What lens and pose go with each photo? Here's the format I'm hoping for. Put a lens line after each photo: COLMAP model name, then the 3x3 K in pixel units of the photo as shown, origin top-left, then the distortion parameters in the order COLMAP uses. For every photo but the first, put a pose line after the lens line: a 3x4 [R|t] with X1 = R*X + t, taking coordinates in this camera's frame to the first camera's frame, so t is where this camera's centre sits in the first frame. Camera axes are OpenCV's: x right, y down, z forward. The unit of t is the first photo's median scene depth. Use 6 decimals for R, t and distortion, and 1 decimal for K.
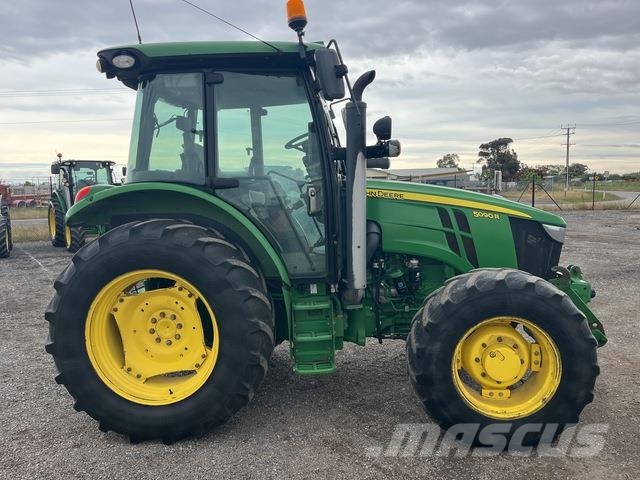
lens RADIAL K [[480.1, 0, 317.5], [0, 480.1, 243.1], [0, 0, 1]] dist [0.081401, -0.098221]
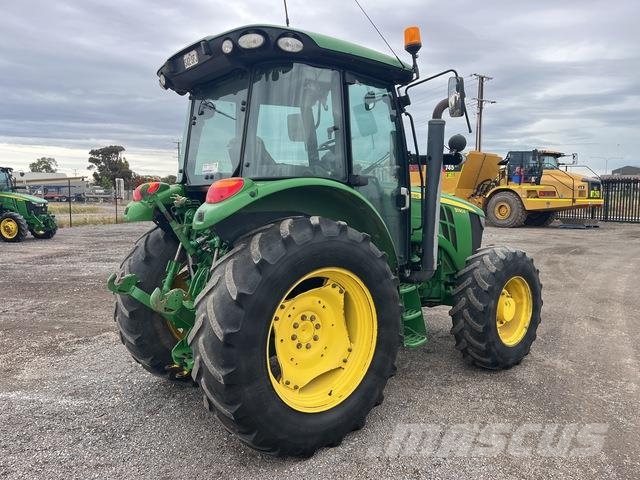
lens RADIAL K [[480.1, 0, 317.5], [0, 480.1, 243.1], [0, 0, 1]] dist [0.081401, -0.098221]
pose [[0.715177, -0.052754, 0.696950, -0.945791], [0.065098, 0.997841, 0.008728, -0.003272], [-0.695905, 0.039128, 0.717067, 0.302580]]
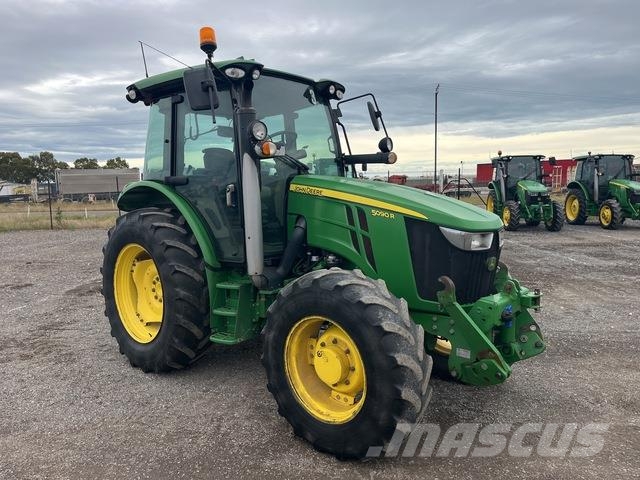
lens RADIAL K [[480.1, 0, 317.5], [0, 480.1, 243.1], [0, 0, 1]] dist [0.081401, -0.098221]
pose [[0.800563, 0.072034, -0.594904, 0.830516], [-0.061997, 0.997378, 0.037338, -0.029437], [0.596033, 0.006991, 0.802929, 0.182546]]
